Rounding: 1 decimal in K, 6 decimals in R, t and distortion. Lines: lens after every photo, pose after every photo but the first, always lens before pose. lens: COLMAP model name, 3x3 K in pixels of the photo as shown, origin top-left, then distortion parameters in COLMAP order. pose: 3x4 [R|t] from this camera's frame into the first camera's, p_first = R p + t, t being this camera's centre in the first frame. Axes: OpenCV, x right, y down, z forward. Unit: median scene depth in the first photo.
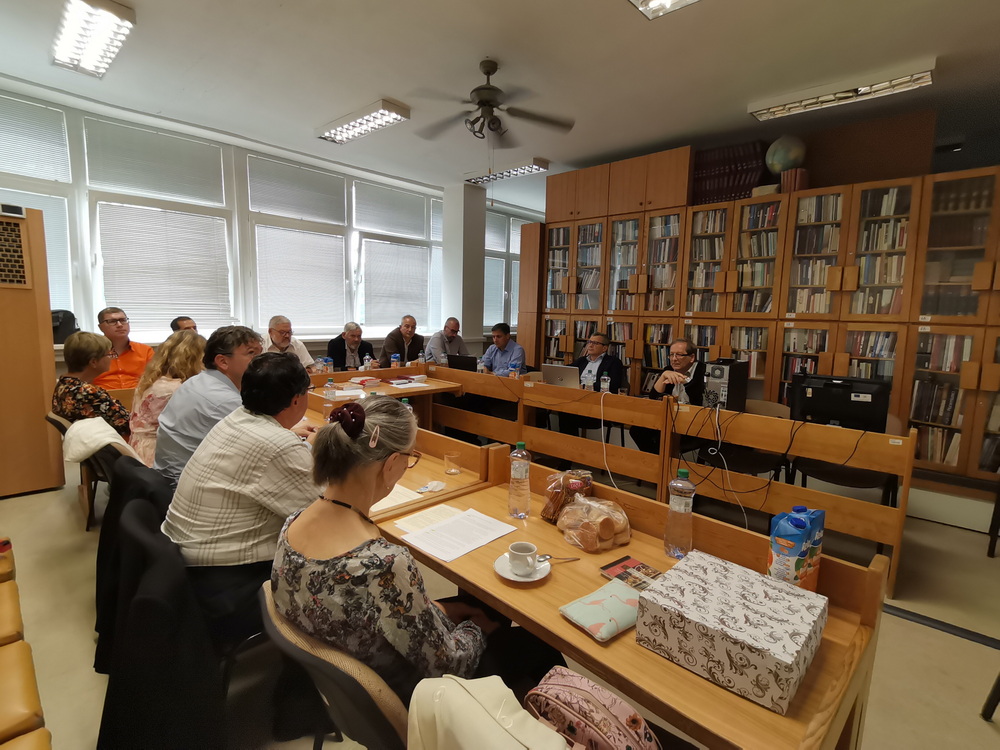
lens RADIAL K [[508.7, 0, 500.3], [0, 508.7, 372.5], [0, 0, 1]] dist [0.003441, -0.006372]
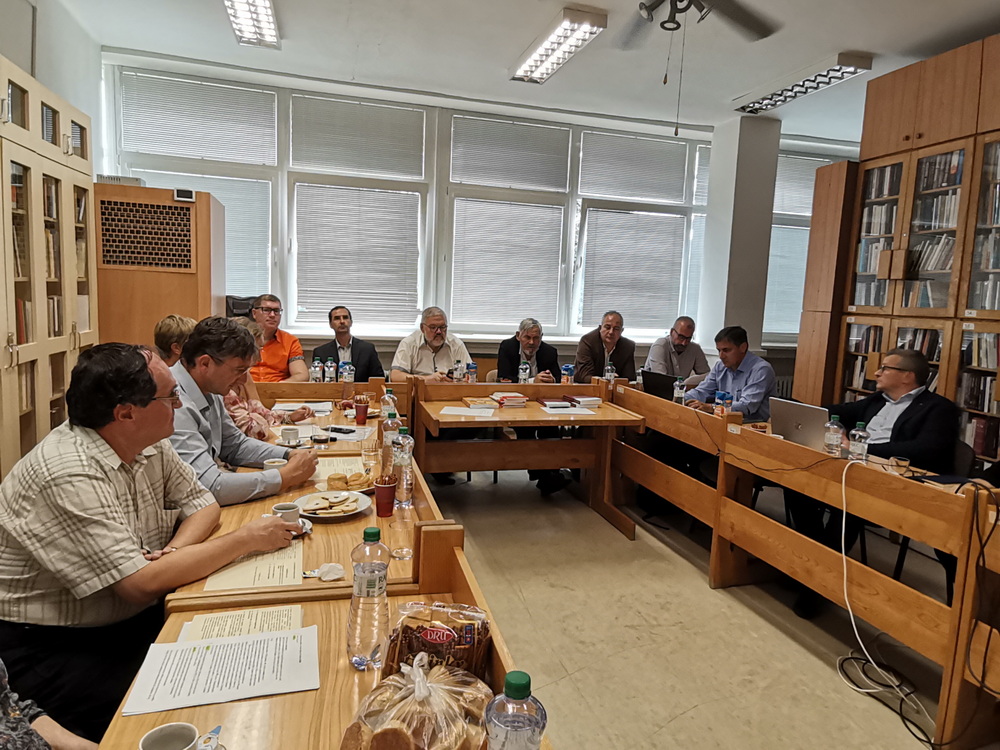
lens RADIAL K [[657.8, 0, 496.7], [0, 657.8, 369.1], [0, 0, 1]] dist [0.022160, -0.008136]
pose [[0.847087, 0.067765, -0.527115, 0.188499], [-0.083686, 0.996472, -0.006381, -0.015775], [0.524823, 0.049517, 0.849770, 0.167430]]
